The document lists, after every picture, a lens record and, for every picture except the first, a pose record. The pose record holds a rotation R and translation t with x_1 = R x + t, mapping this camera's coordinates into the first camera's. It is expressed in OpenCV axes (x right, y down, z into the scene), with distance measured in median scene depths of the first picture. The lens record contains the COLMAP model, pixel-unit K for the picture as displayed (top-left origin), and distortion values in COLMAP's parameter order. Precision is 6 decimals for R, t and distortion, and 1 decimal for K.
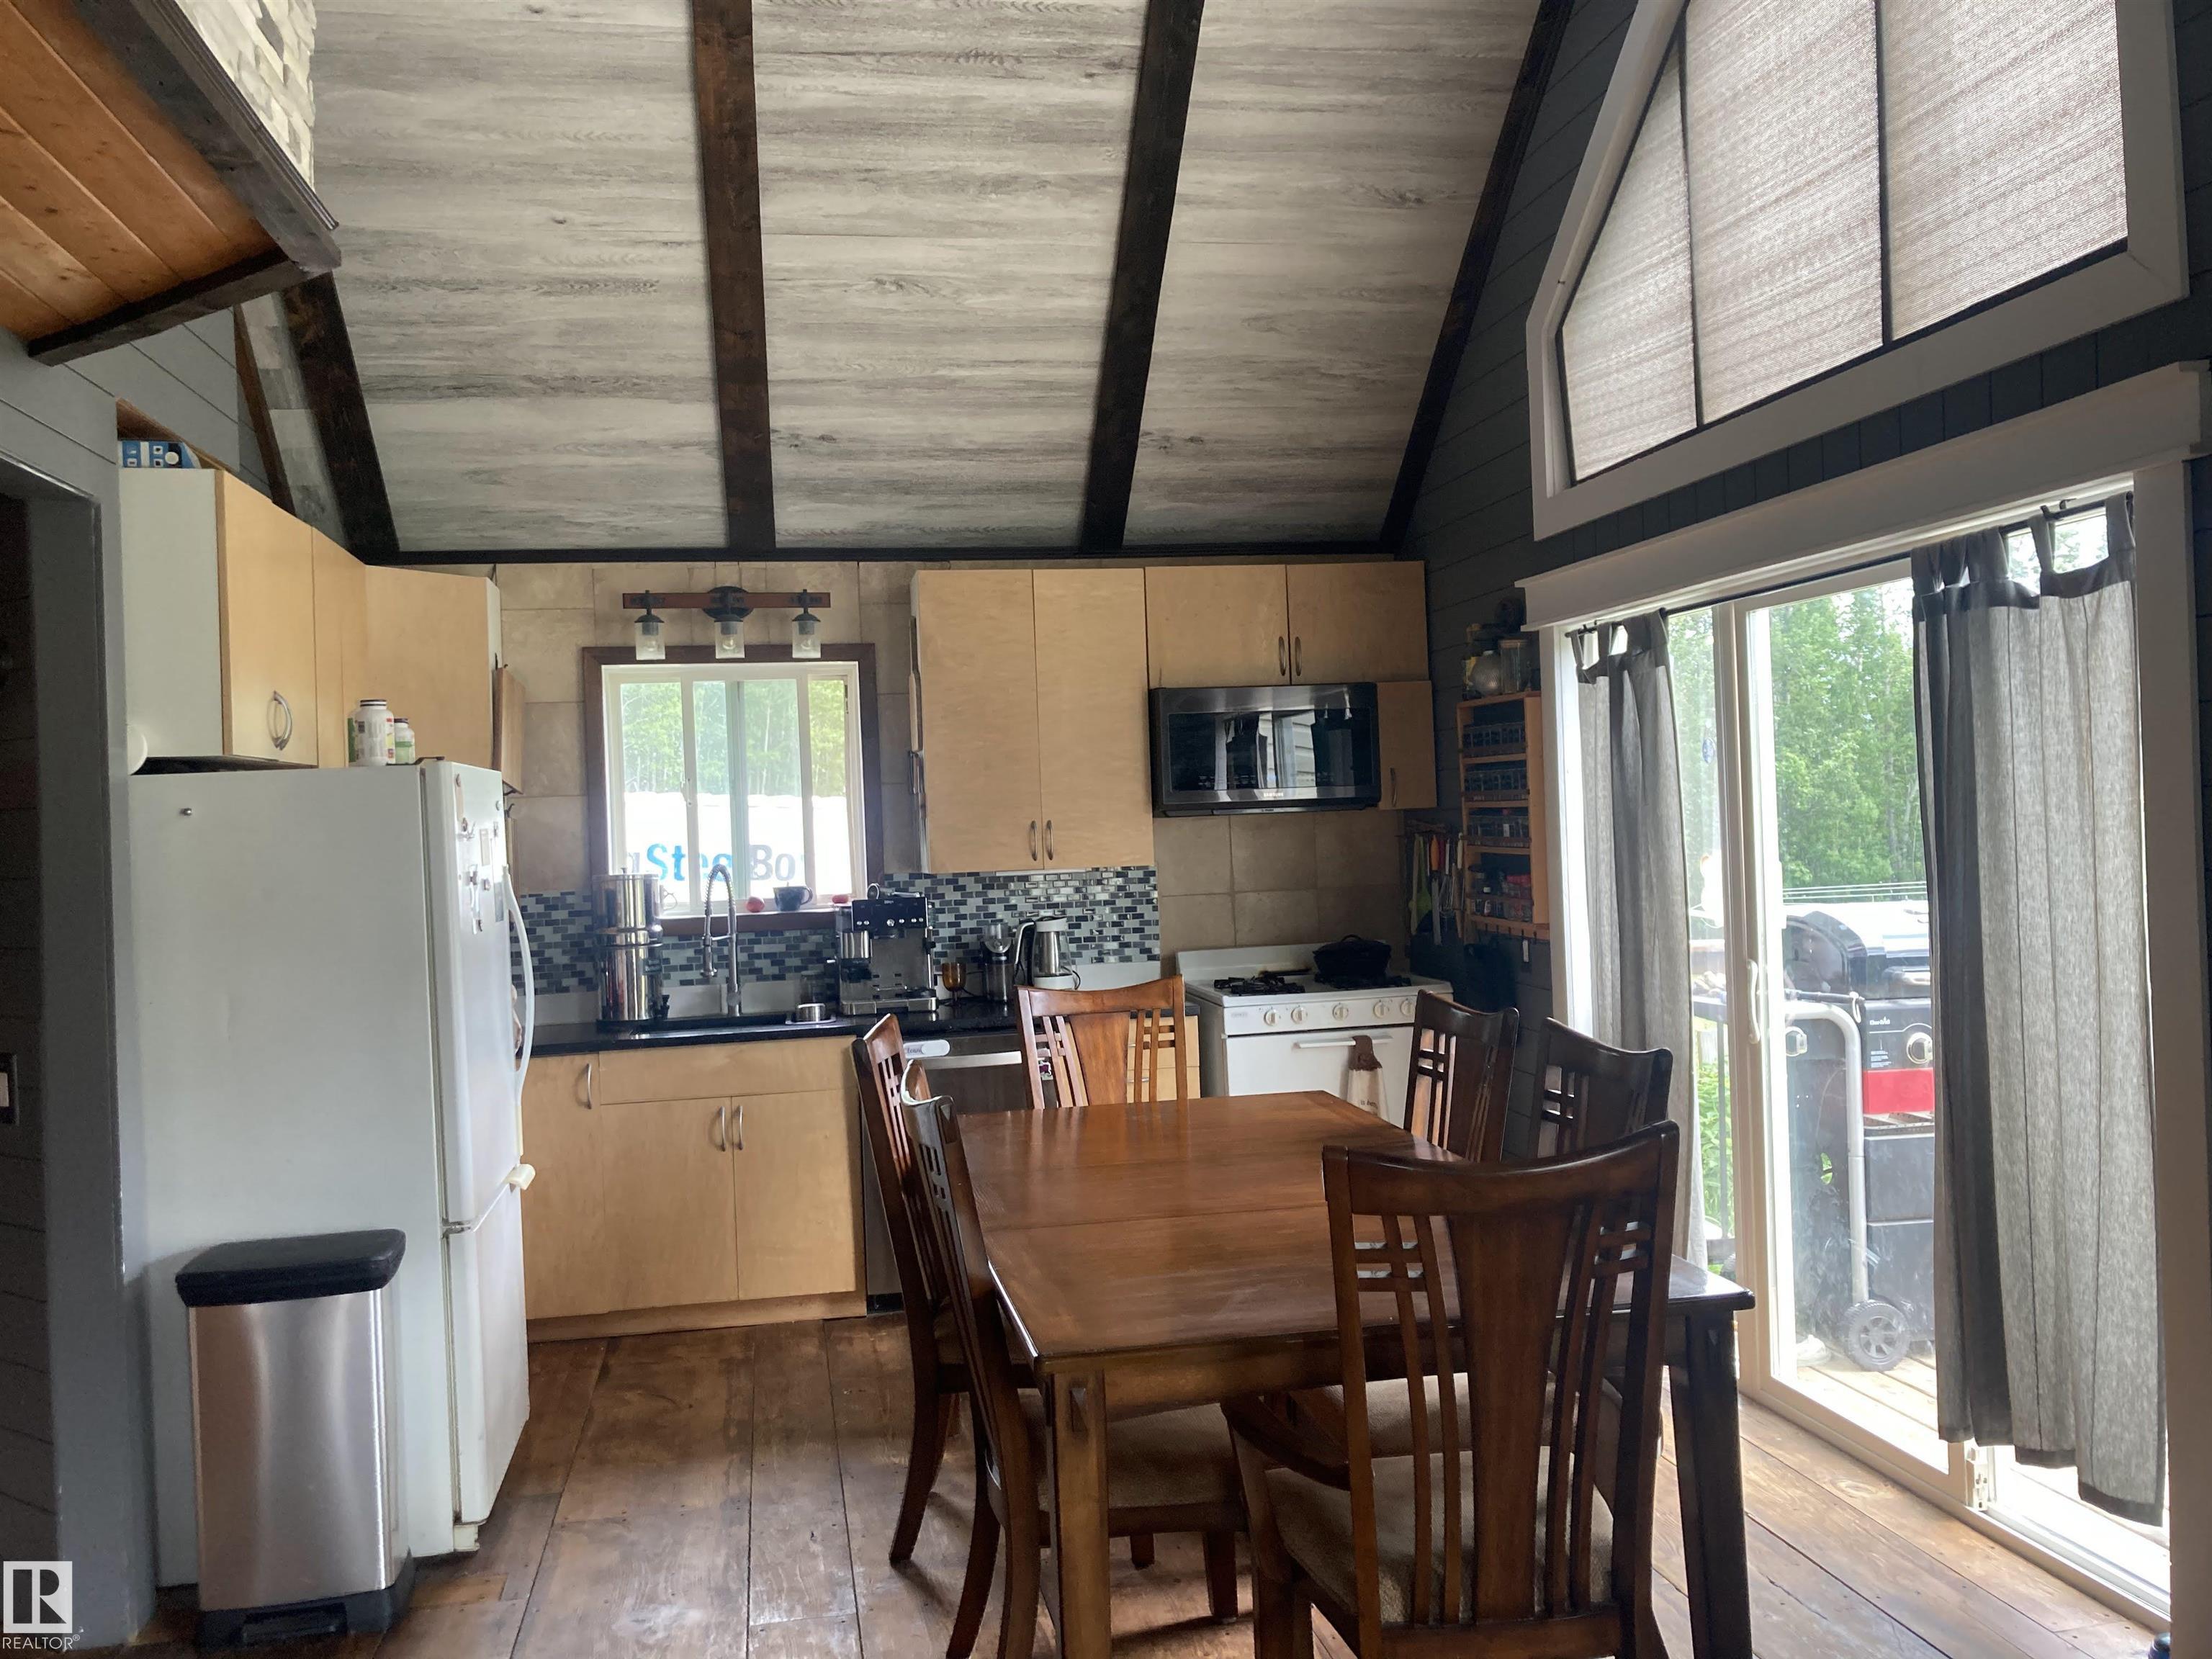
lens RADIAL K [[1829.2, 0, 1122.1], [0, 1829.2, 774.4], [0, 0, 1]] dist [0.034233, -0.005450]
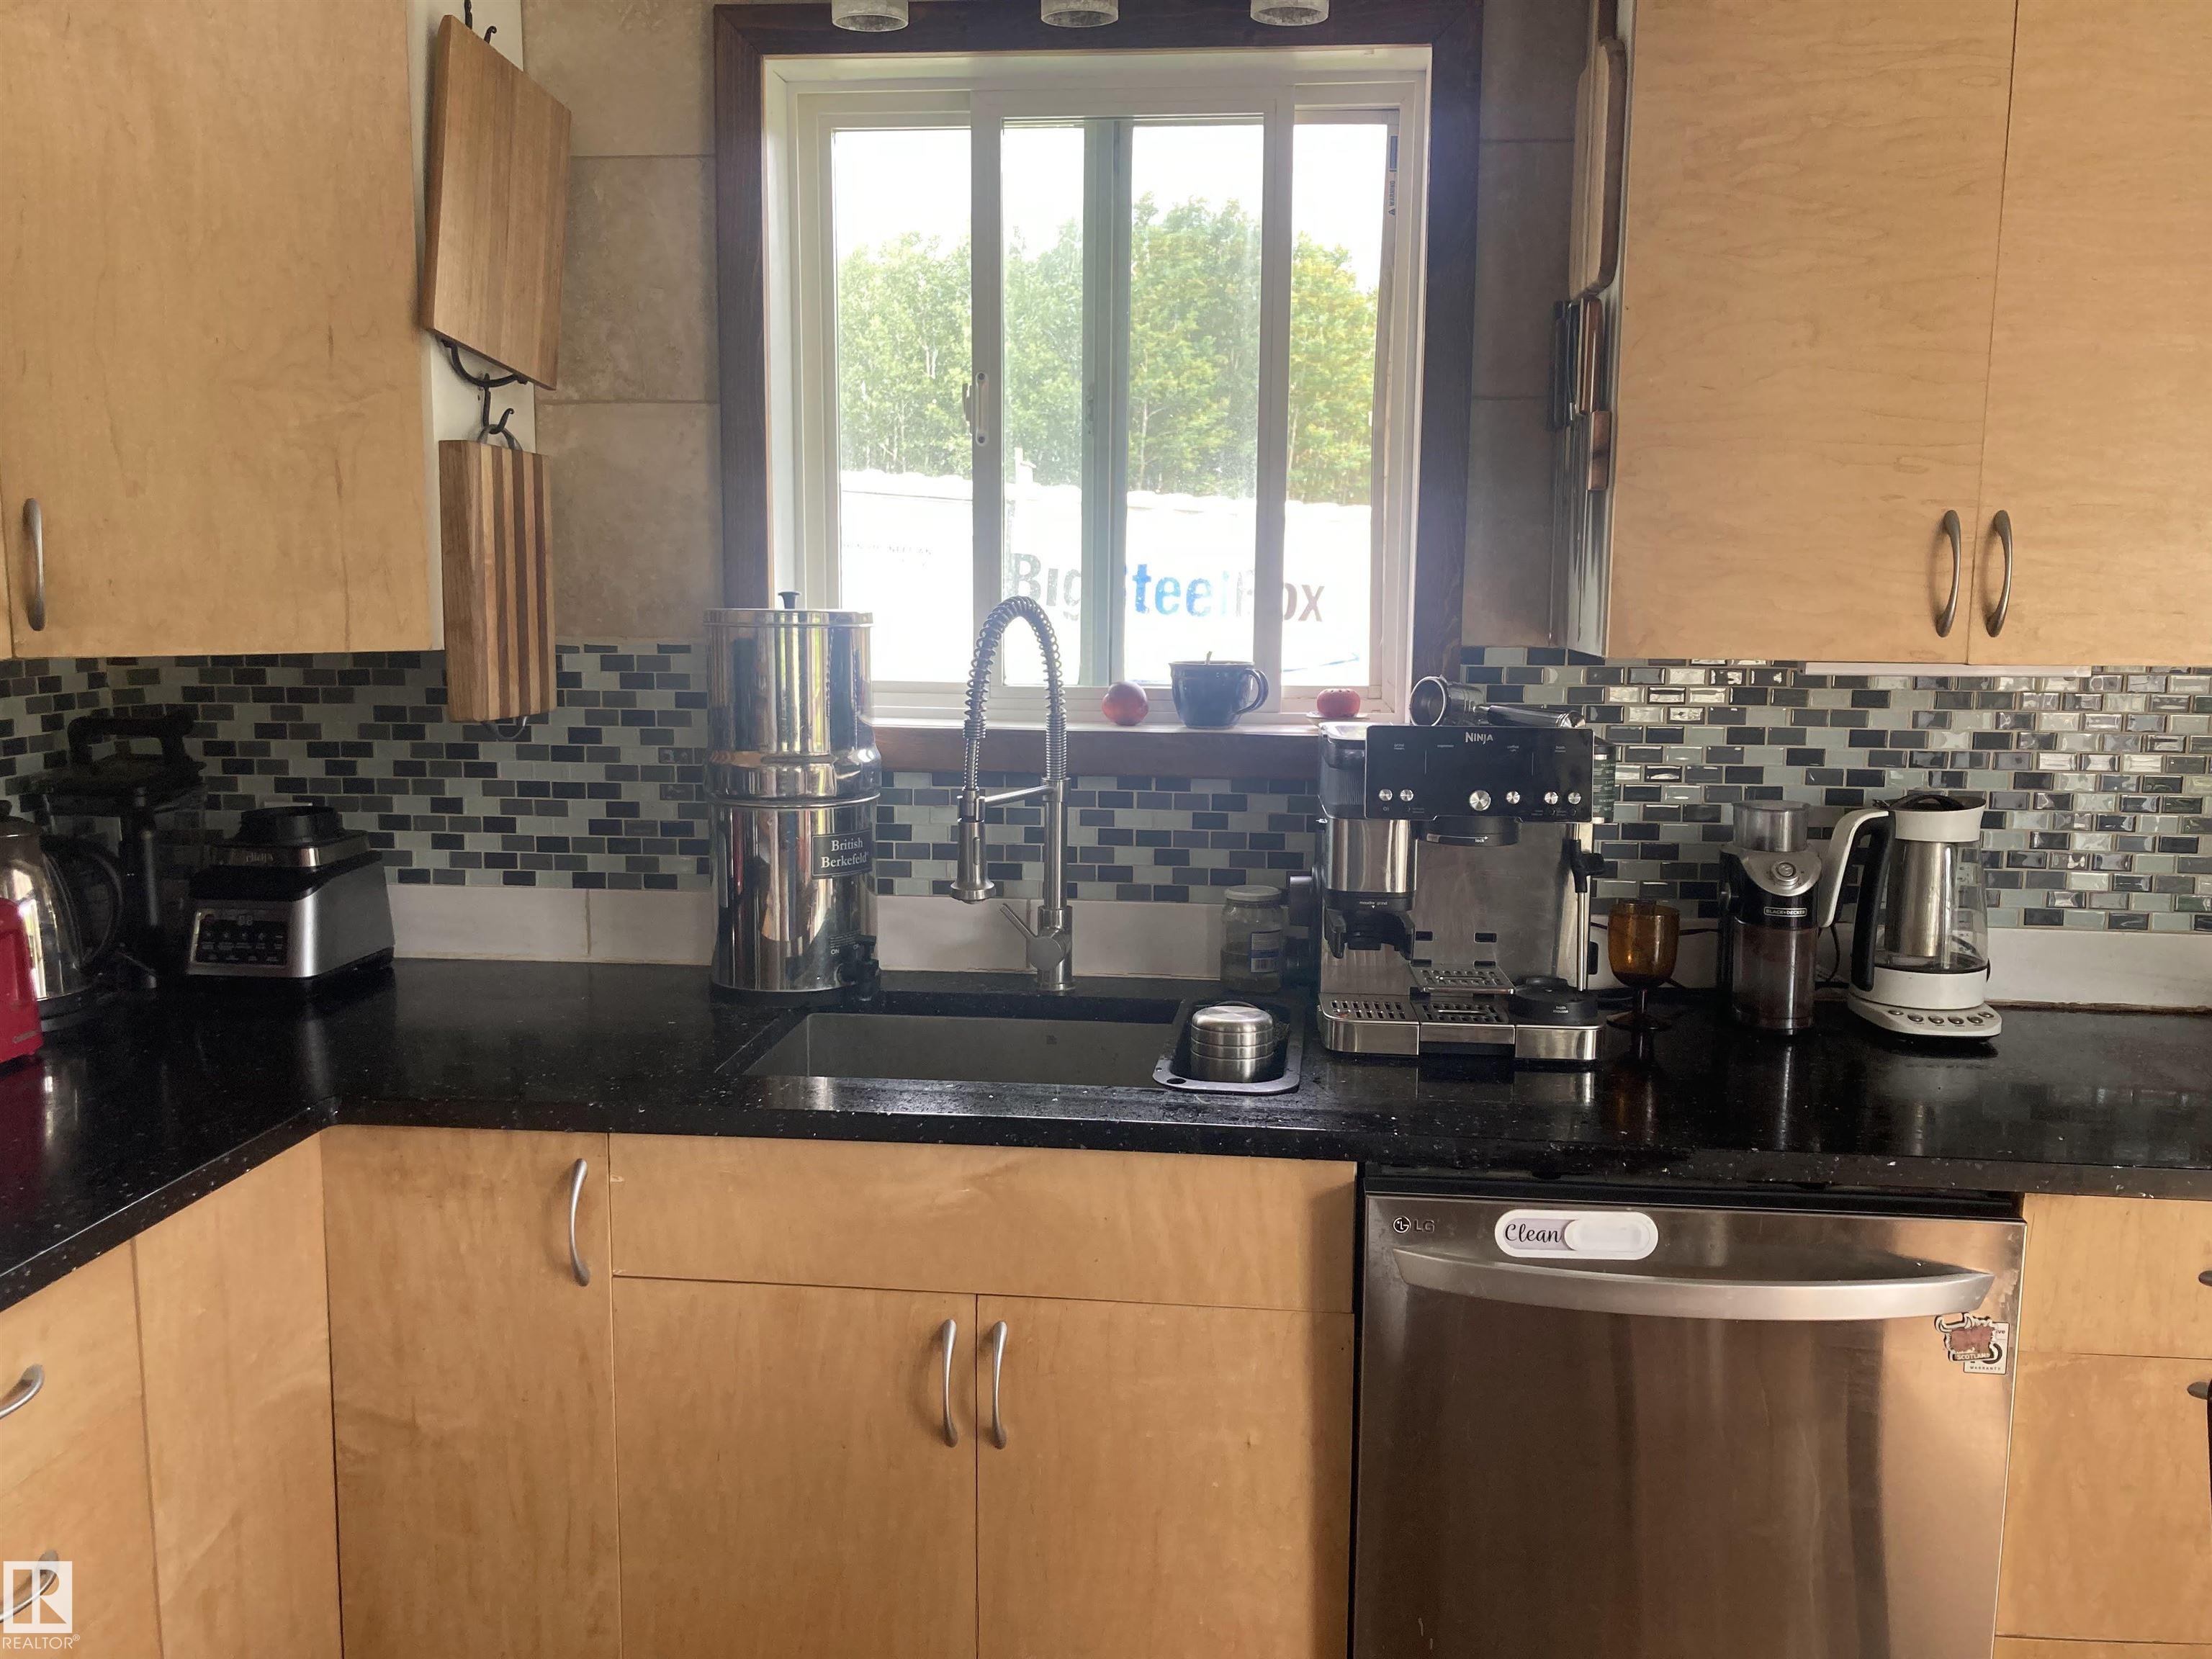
lens RADIAL K [[1829.2, 0, 1101.7], [0, 1829.2, 831.8], [0, 0, 1]] dist [0.034233, -0.005450]
pose [[0.955806, 0.088158, -0.280469, -0.093865], [-0.037691, 0.982855, 0.180487, 0.027622], [0.291572, -0.161939, 0.942741, 0.633935]]
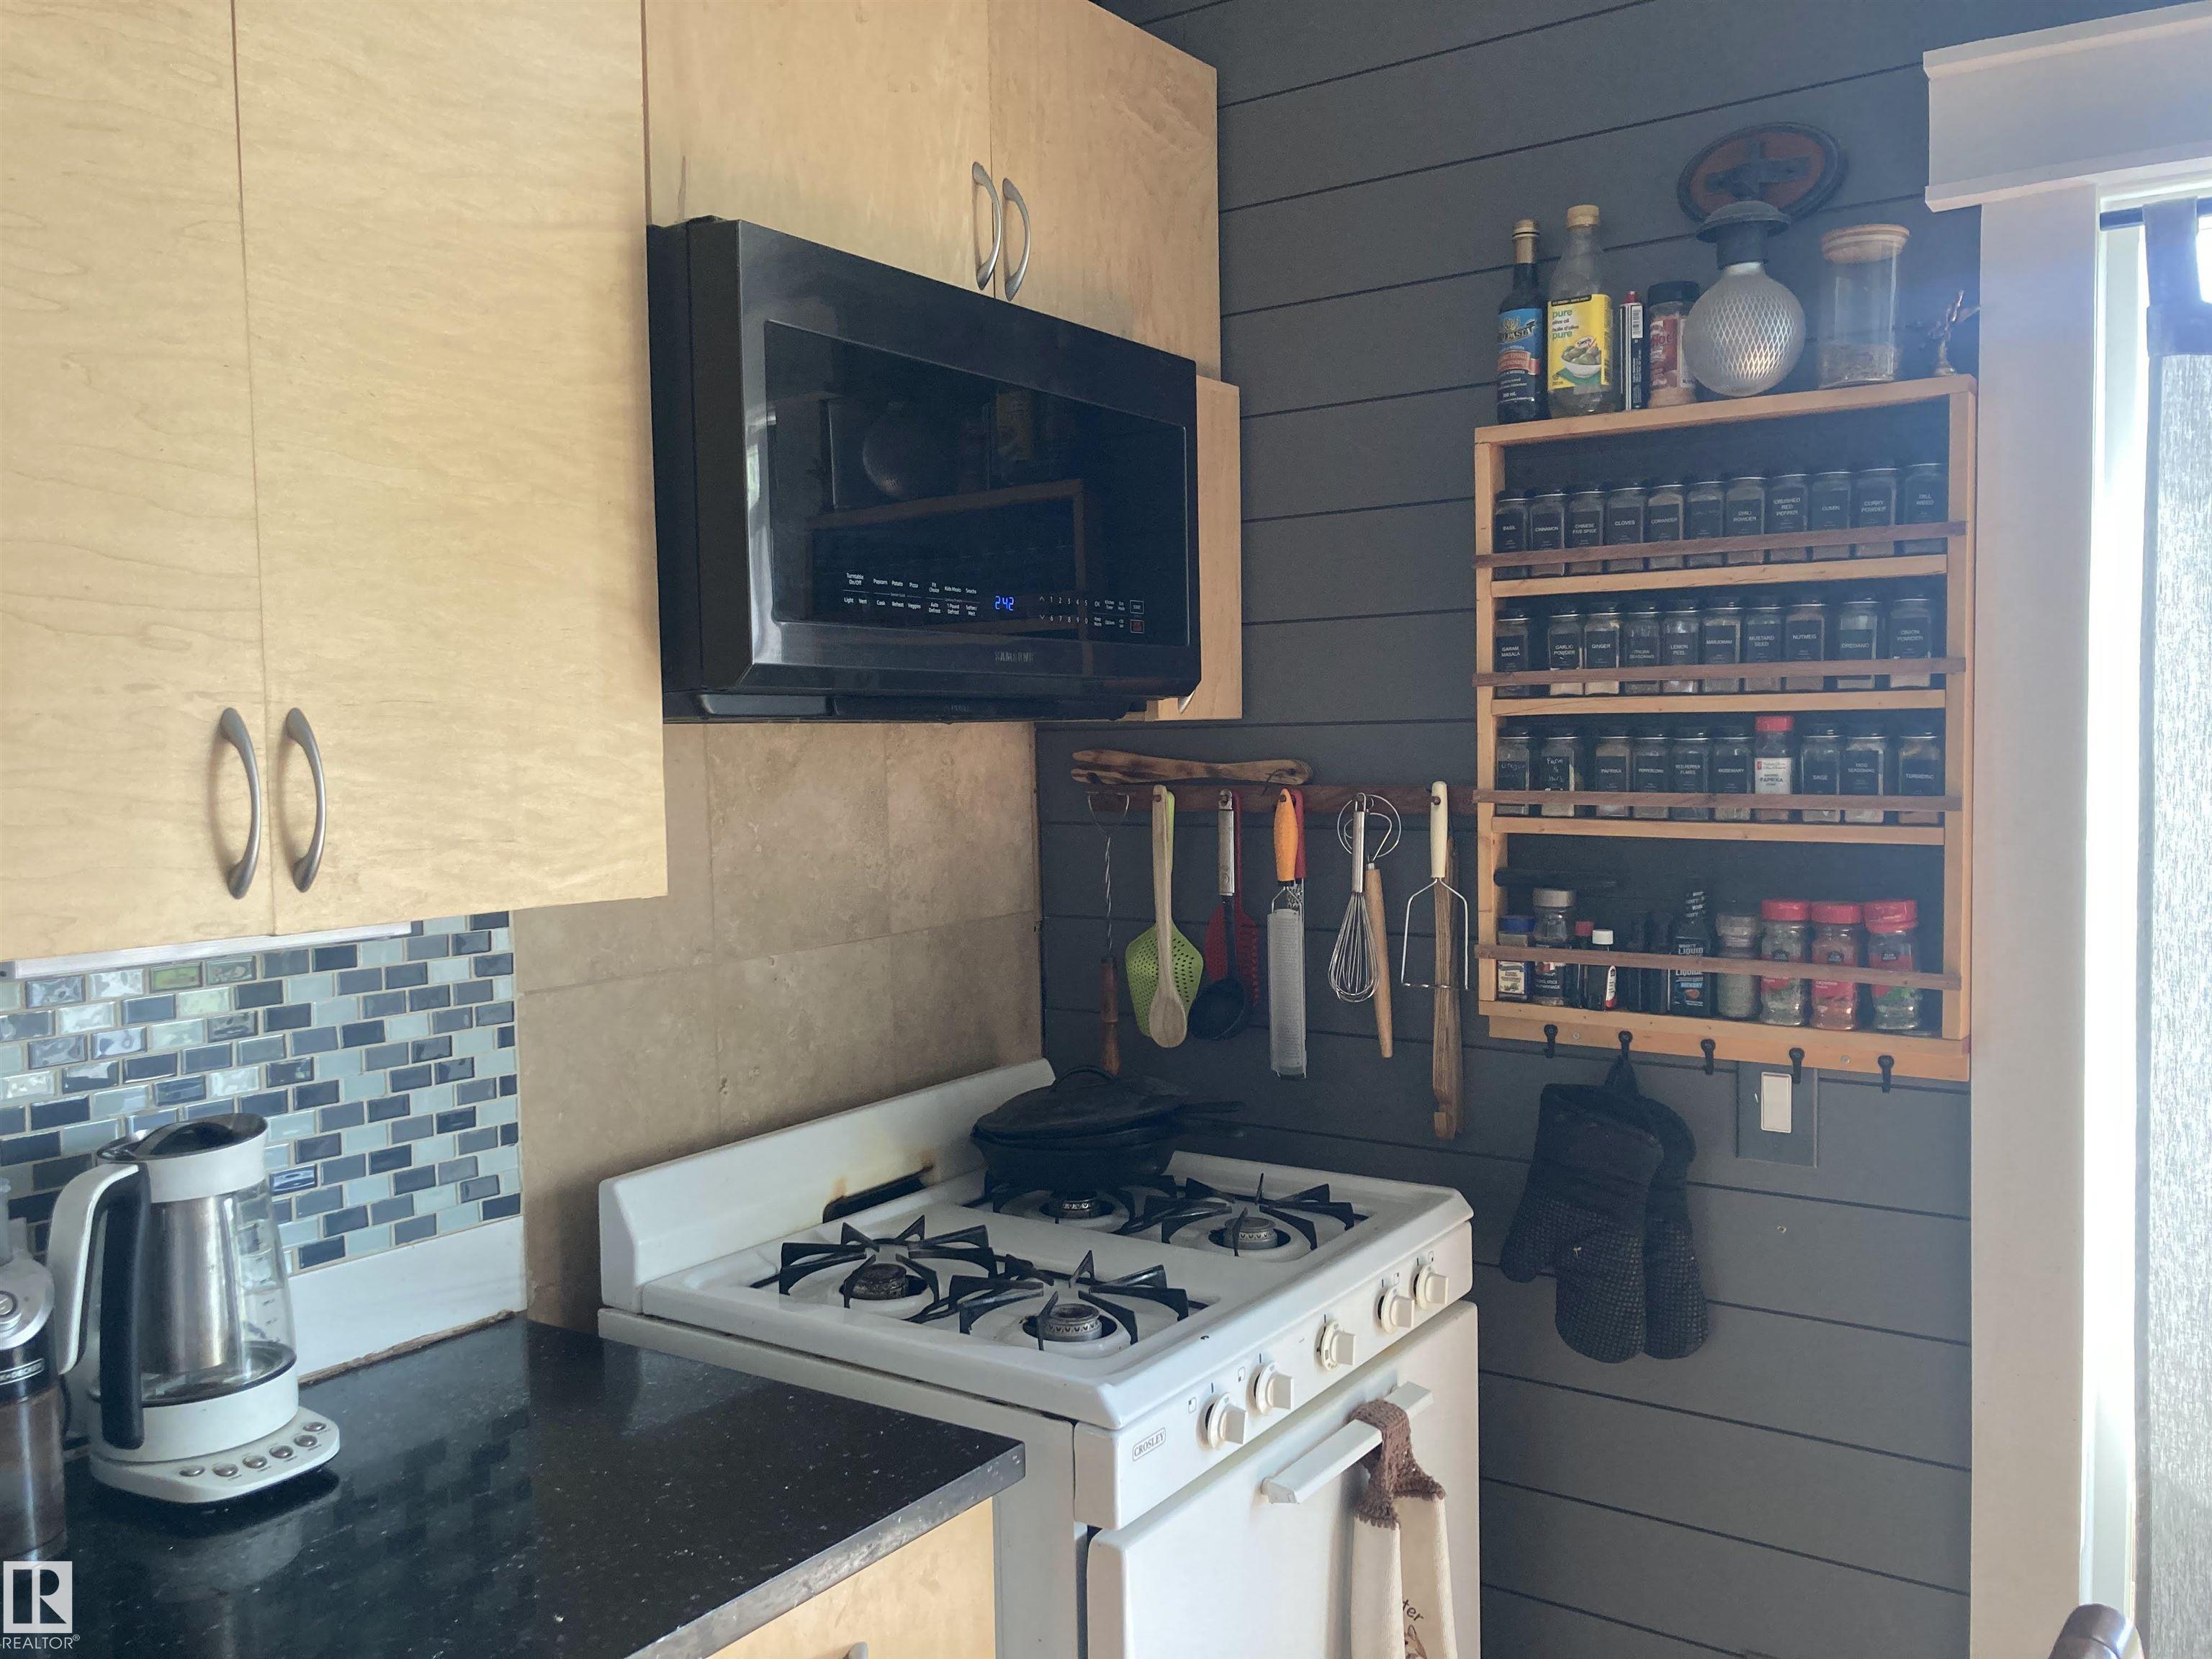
lens RADIAL K [[1829.2, 0, 1113.8], [0, 1829.2, 835.9], [0, 0, 1]] dist [0.034233, -0.005450]
pose [[0.708441, -0.010756, 0.705688, -0.124447], [-0.030378, 0.998492, 0.045716, 0.026837], [-0.705116, -0.053824, 0.707046, 0.766824]]
